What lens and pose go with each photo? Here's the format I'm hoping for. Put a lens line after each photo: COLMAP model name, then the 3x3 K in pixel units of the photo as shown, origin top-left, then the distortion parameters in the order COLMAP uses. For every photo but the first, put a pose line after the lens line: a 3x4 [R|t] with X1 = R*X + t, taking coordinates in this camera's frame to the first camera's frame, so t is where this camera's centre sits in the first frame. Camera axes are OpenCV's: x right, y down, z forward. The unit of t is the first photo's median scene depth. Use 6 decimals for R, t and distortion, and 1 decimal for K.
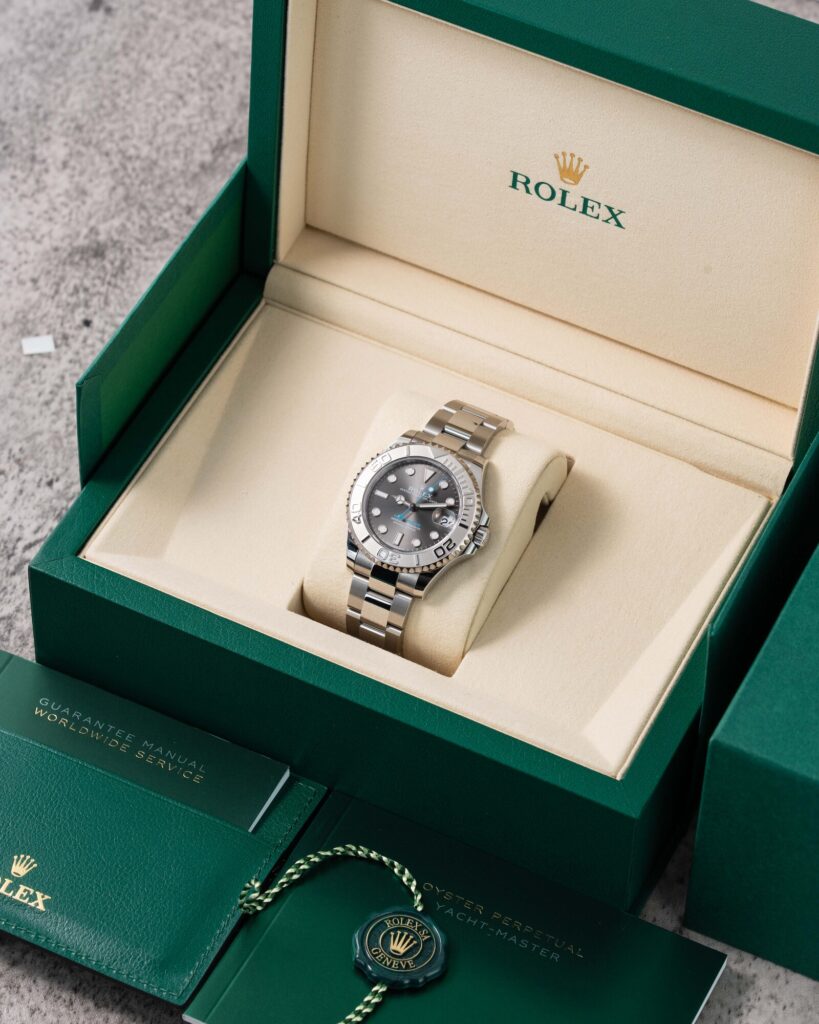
lens RADIAL K [[4362.8, 0, 409.5], [0, 4362.8, 512.0], [0, 0, 1]] dist [0.093146, -7.737127]
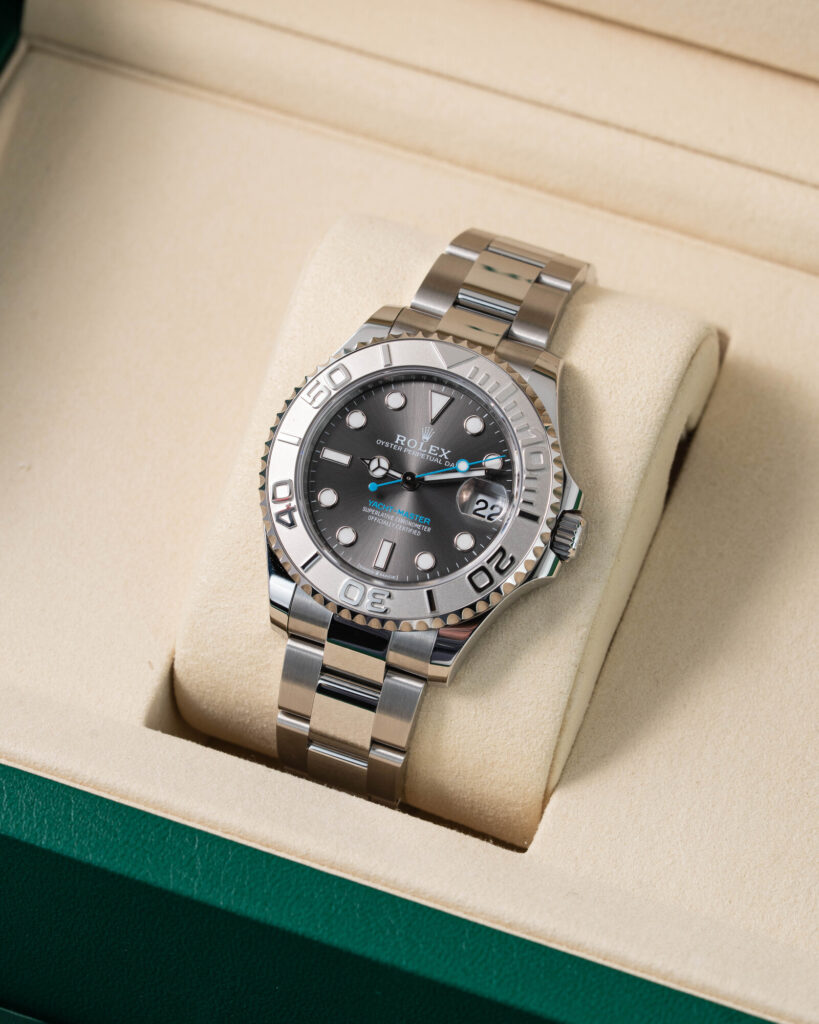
lens RADIAL K [[4362.8, 0, 409.5], [0, 4362.8, 512.0], [0, 0, 1]] dist [0.093146, -7.737127]
pose [[0.993987, -0.083710, 0.070583, -0.030996], [0.078672, 0.994343, 0.071361, -0.029815], [-0.076157, -0.065379, 0.994950, 0.553550]]
